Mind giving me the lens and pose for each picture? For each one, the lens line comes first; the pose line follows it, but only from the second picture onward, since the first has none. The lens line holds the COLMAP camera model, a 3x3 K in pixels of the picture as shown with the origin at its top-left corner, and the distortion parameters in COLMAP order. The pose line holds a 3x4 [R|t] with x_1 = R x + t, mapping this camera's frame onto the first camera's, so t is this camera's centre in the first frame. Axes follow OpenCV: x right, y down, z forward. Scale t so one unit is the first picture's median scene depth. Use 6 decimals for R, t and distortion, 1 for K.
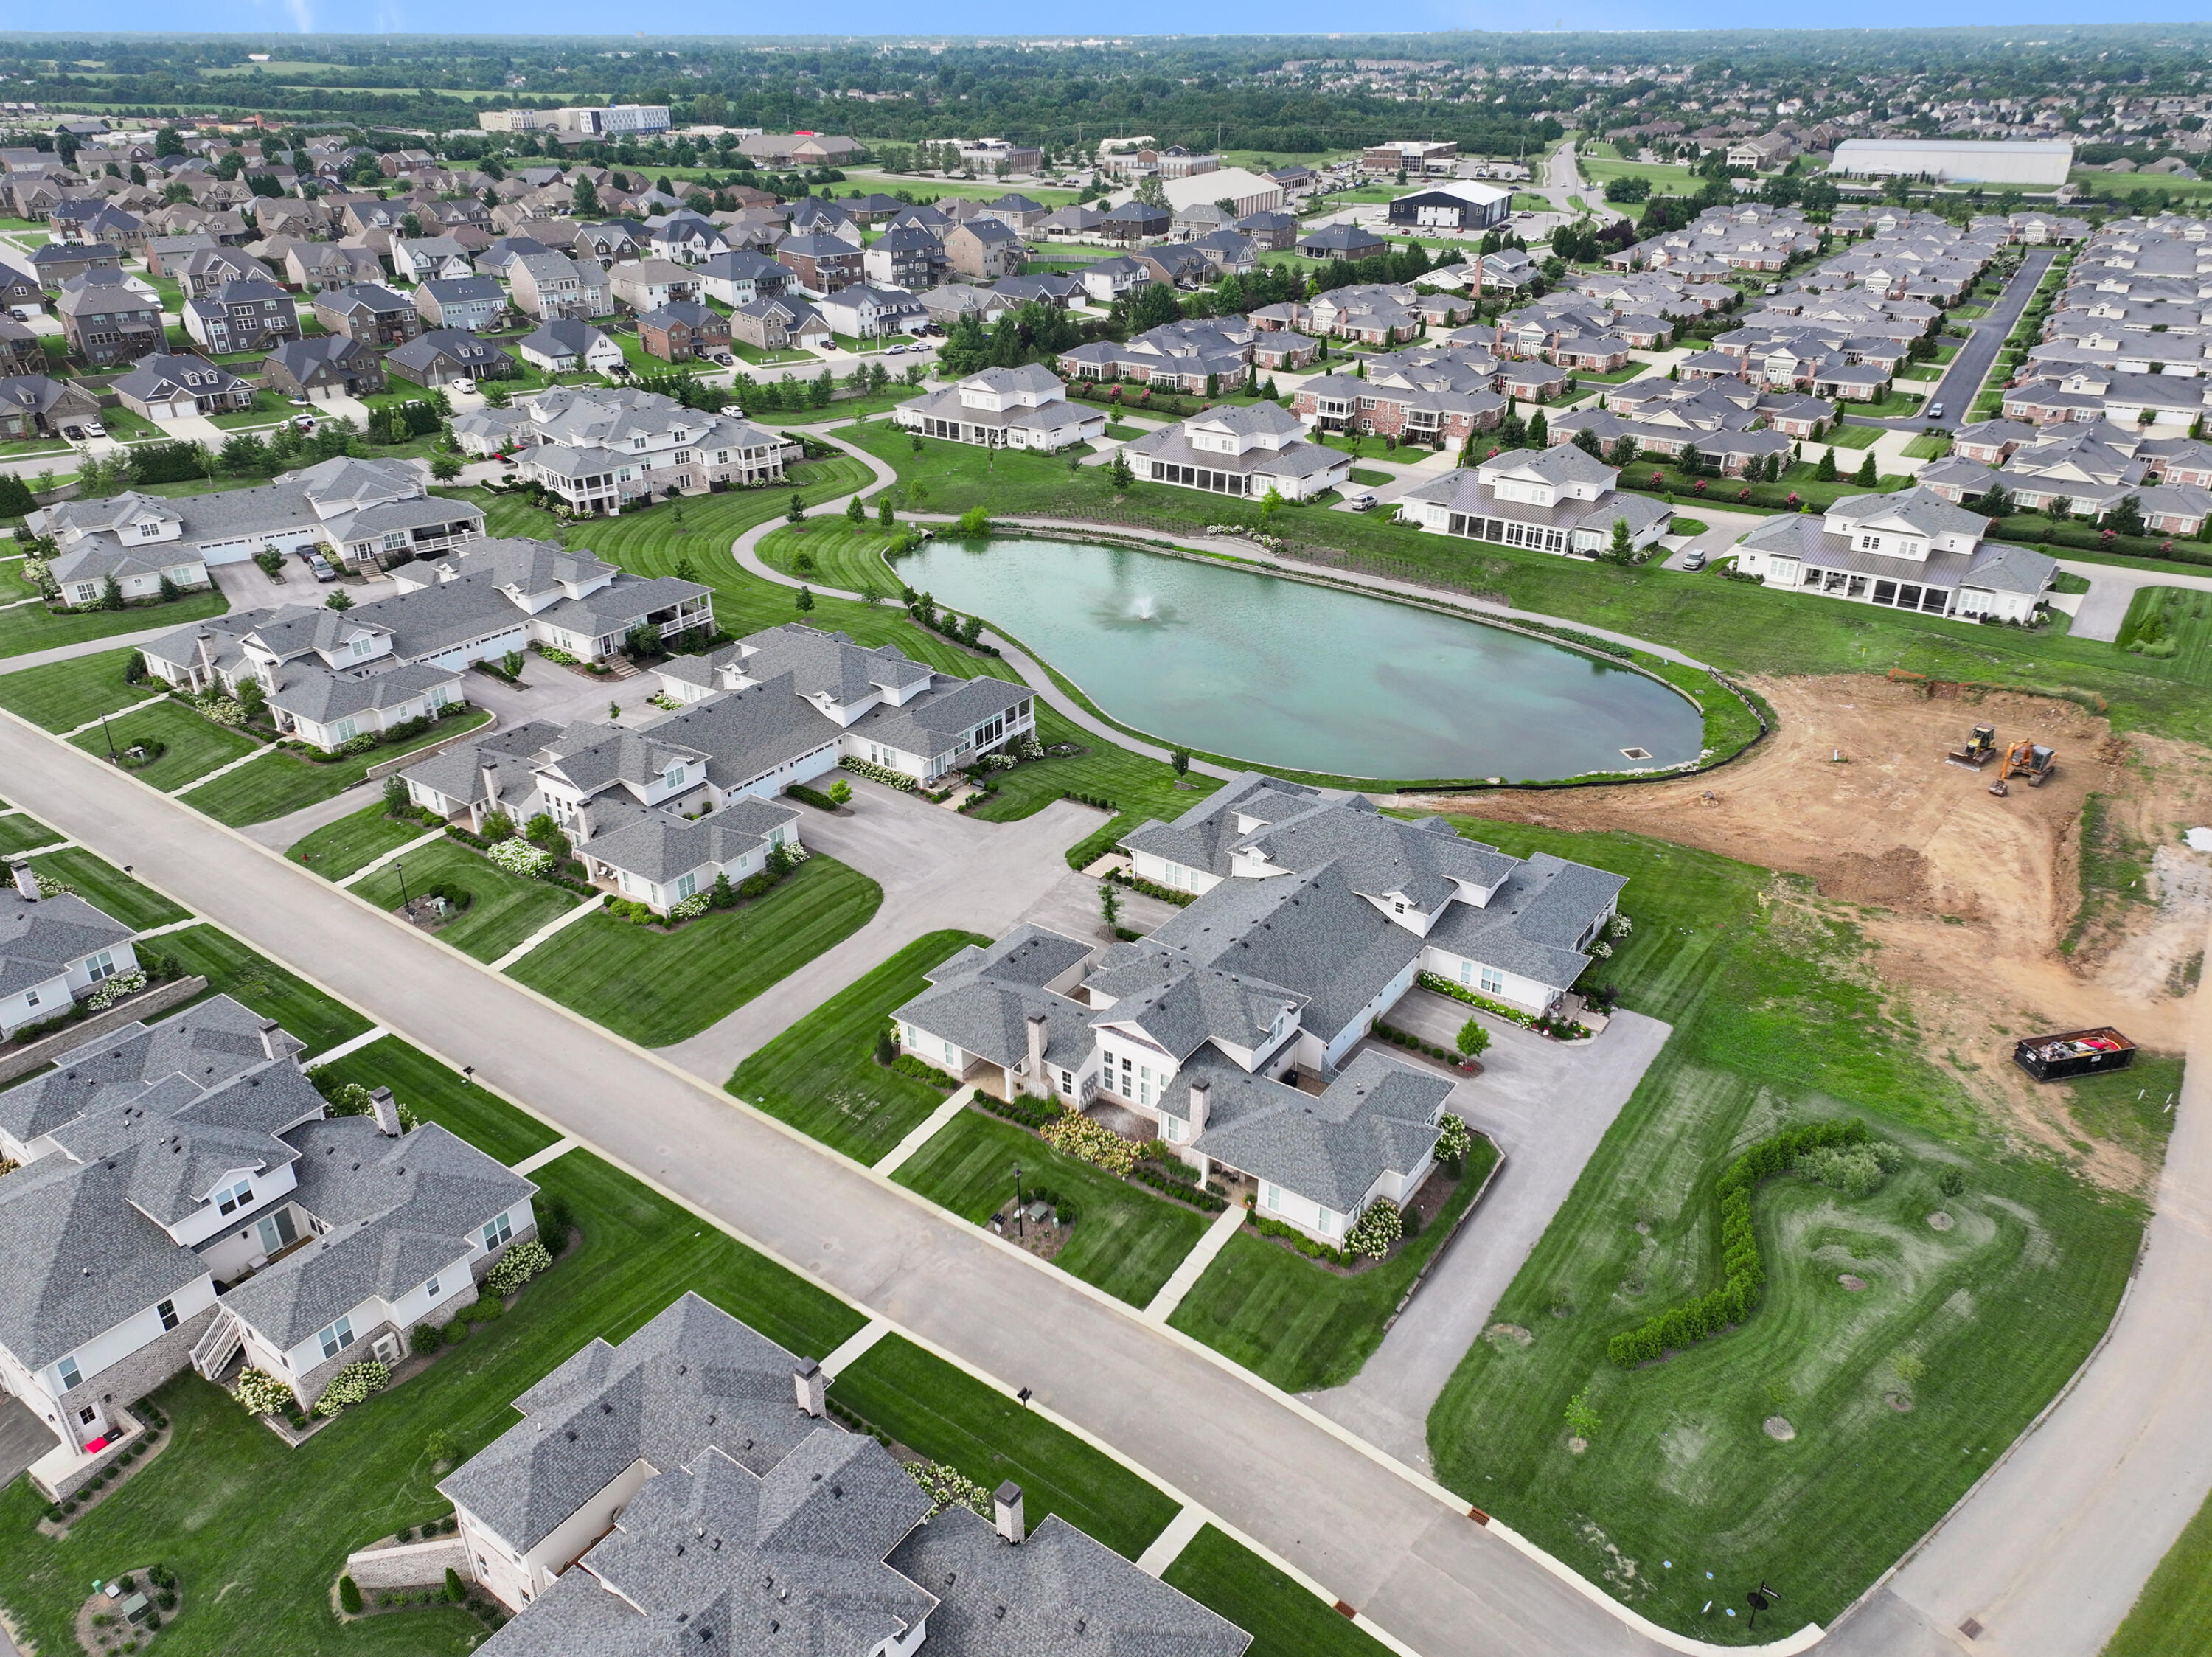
lens RADIAL K [[1539.1, 0, 1106.0], [0, 1539.1, 828.5], [0, 0, 1]] dist [0.003911, -0.000793]
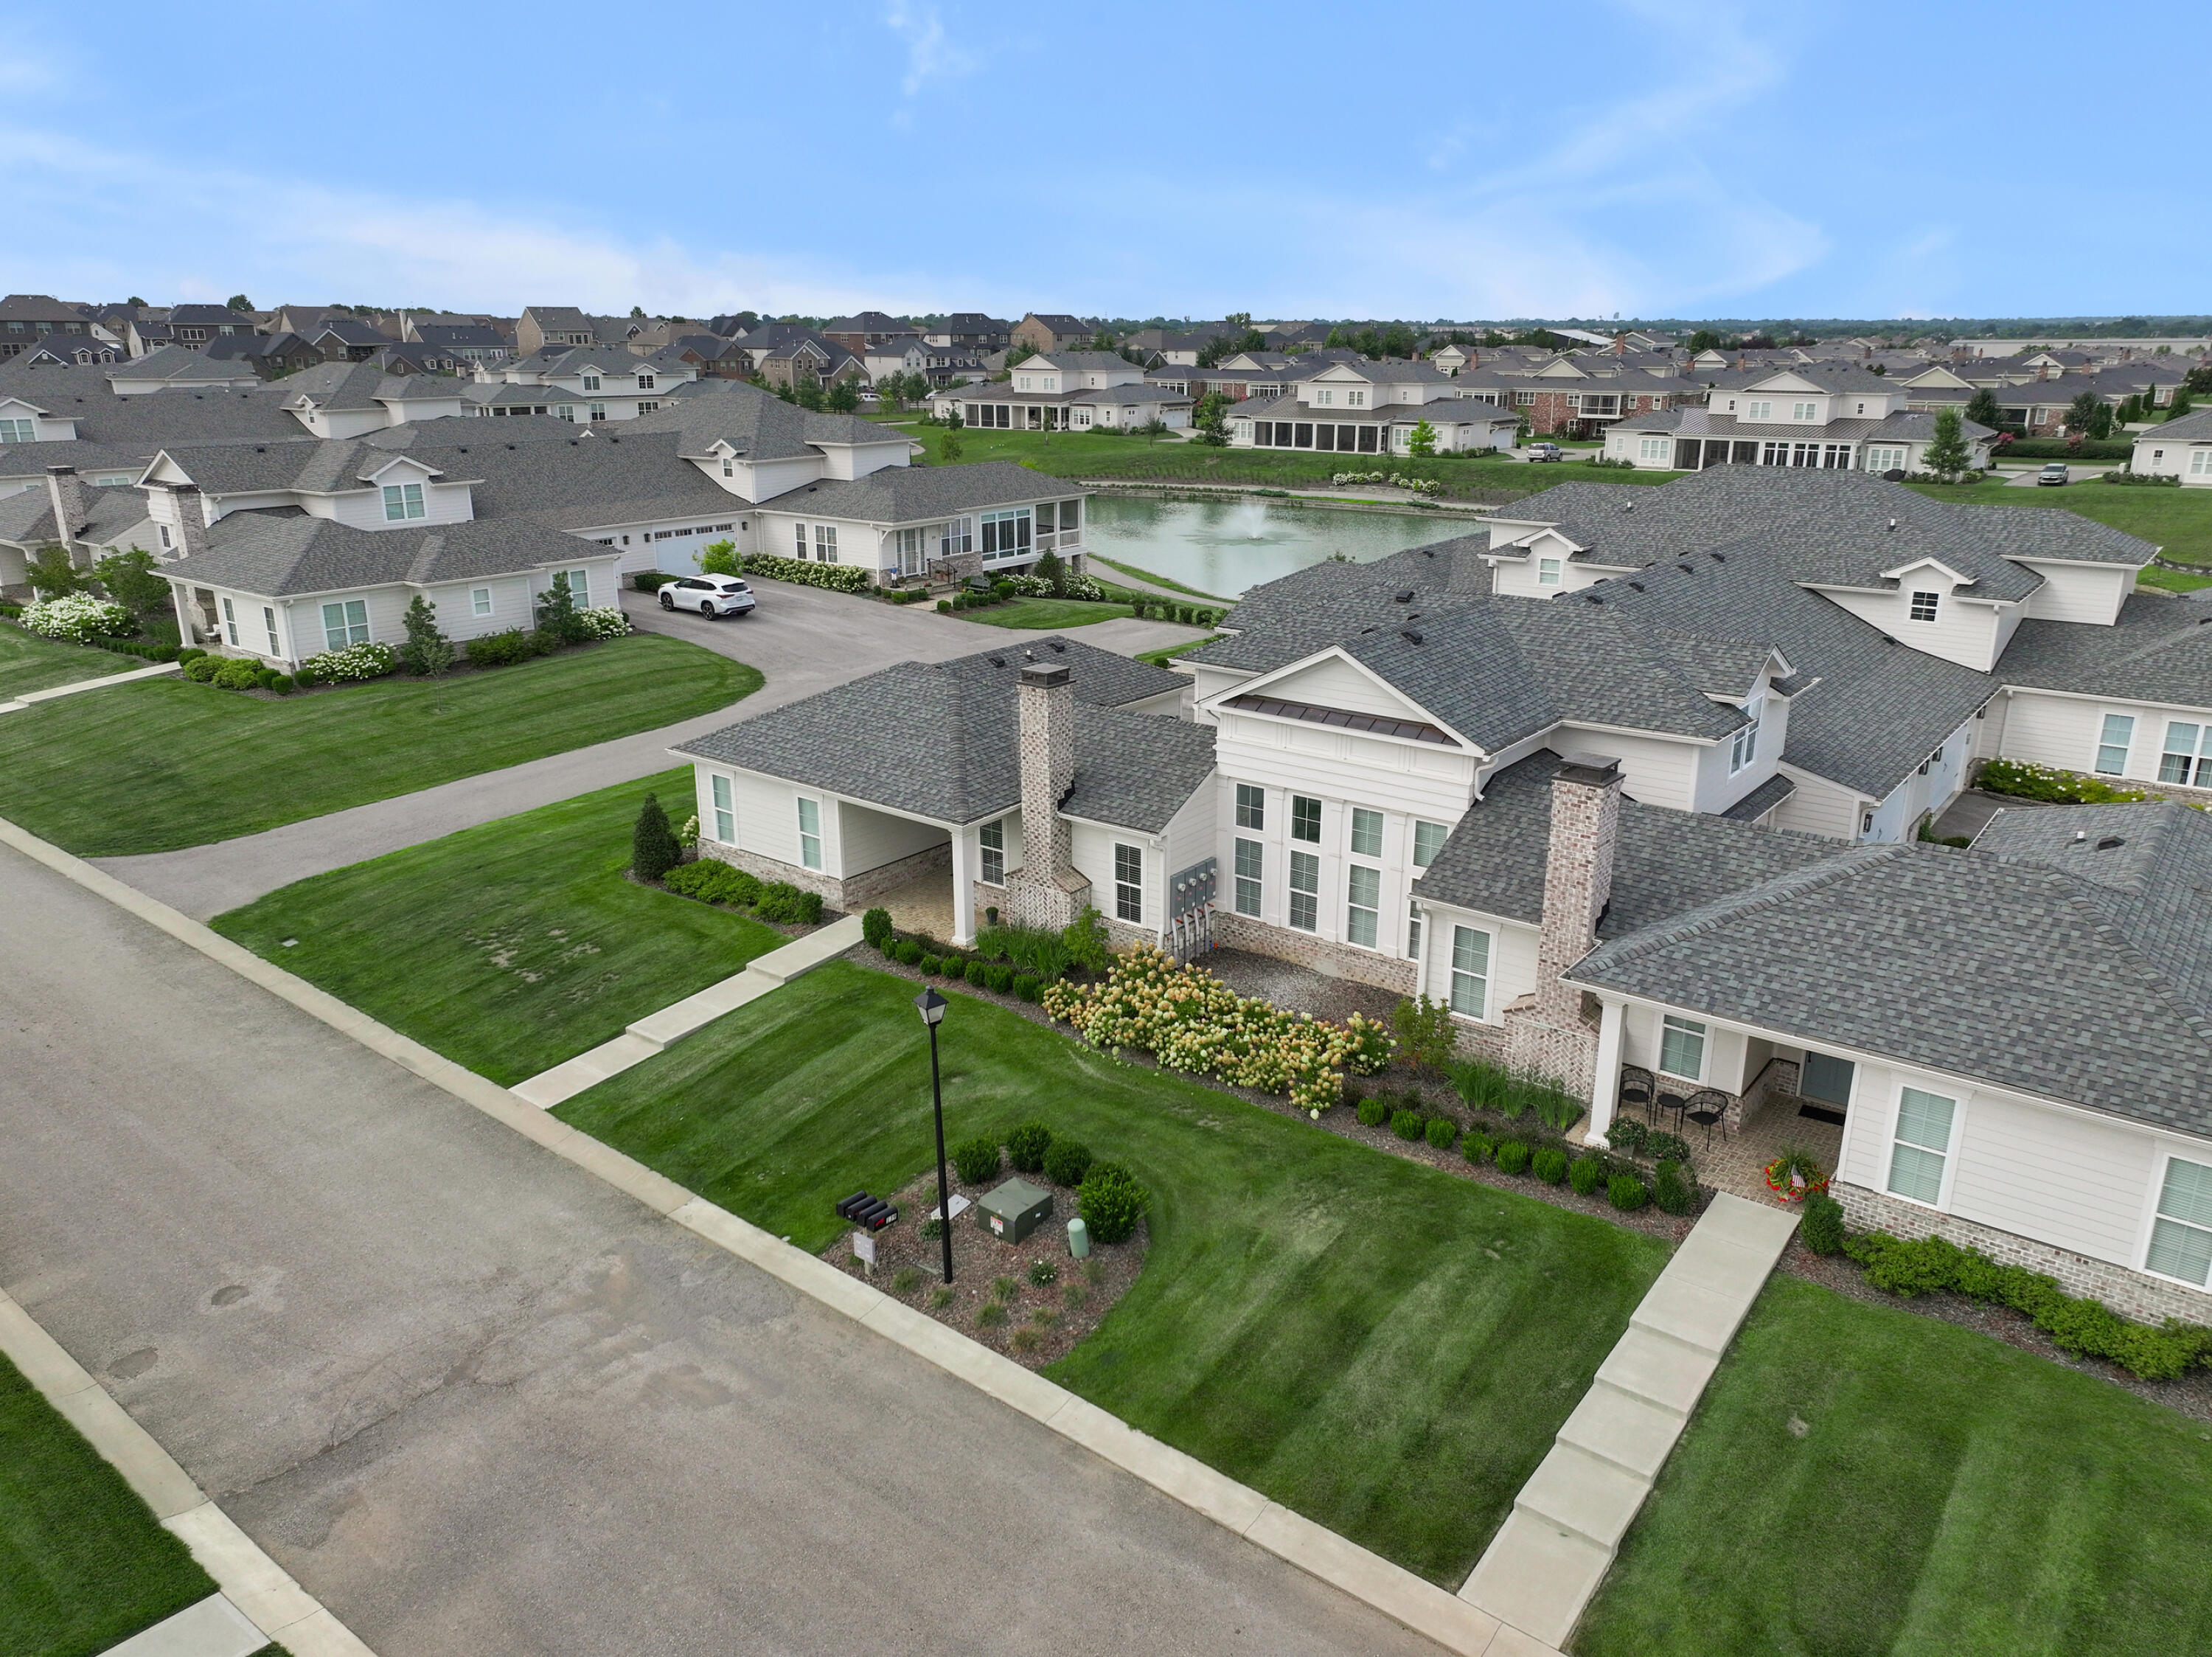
lens RADIAL K [[1539.1, 0, 1106.0], [0, 1539.1, 828.5], [0, 0, 1]] dist [0.003911, -0.000793]
pose [[0.998832, 0.016213, -0.045518, -0.011922], [-0.023528, 0.986000, -0.165076, 0.168975], [0.042204, 0.165954, 0.985230, 0.529667]]
